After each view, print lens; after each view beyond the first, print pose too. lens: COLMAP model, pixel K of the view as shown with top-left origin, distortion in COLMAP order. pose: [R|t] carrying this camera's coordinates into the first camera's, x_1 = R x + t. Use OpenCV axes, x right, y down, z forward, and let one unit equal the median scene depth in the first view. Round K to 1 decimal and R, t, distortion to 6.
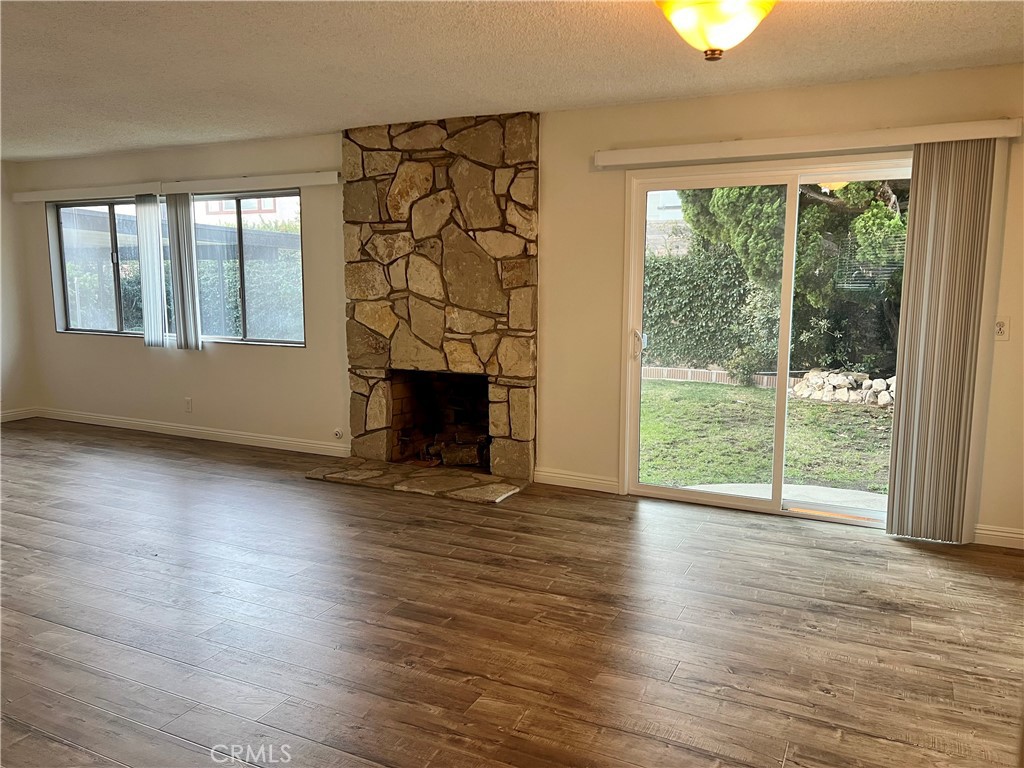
lens RADIAL K [[769.5, 0, 508.9], [0, 769.5, 380.0], [0, 0, 1]] dist [0.073111, -0.075689]
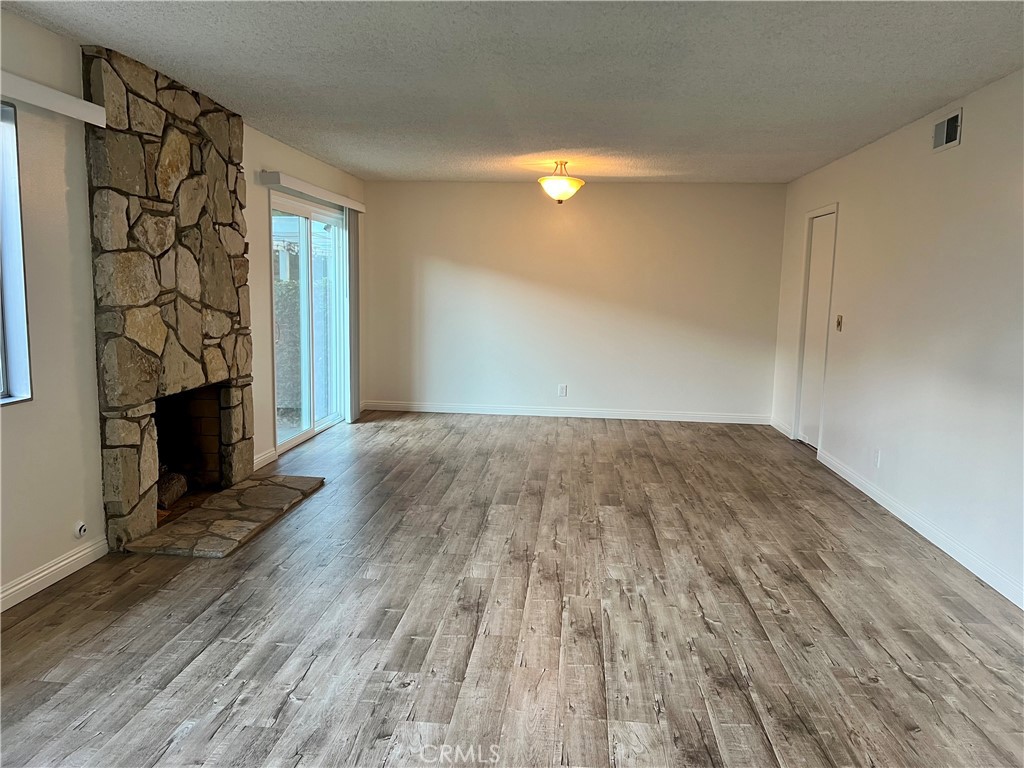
lens RADIAL K [[769.5, 0, 508.9], [0, 769.5, 380.0], [0, 0, 1]] dist [0.073111, -0.075689]
pose [[-0.354702, -0.120941, 0.927125, -1.003251], [0.114395, 0.978535, 0.171413, -0.125991], [-0.927955, 0.166859, -0.333253, 0.975496]]
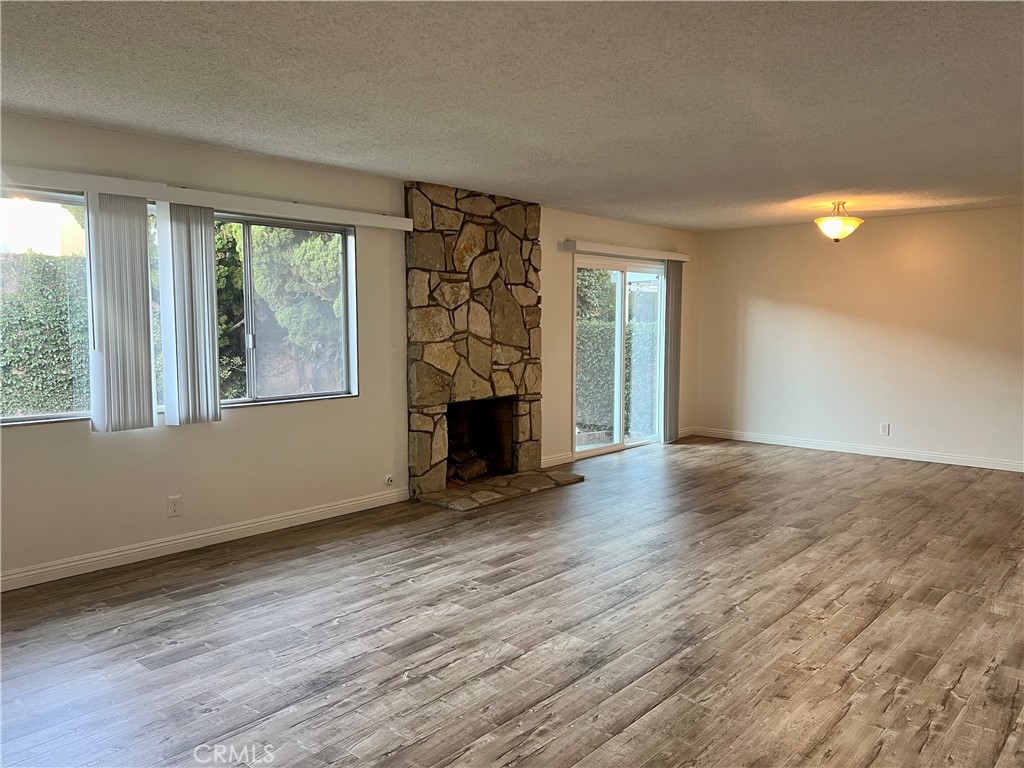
lens RADIAL K [[761.5, 0, 512.0], [0, 761.5, 384.0], [0, 0, 1]] dist [0.160509, -0.207217]
pose [[0.267452, -0.079144, 0.960315, -1.232800], [0.137676, 0.989534, 0.043209, -0.079962], [-0.953685, 0.120656, 0.275549, 0.637194]]
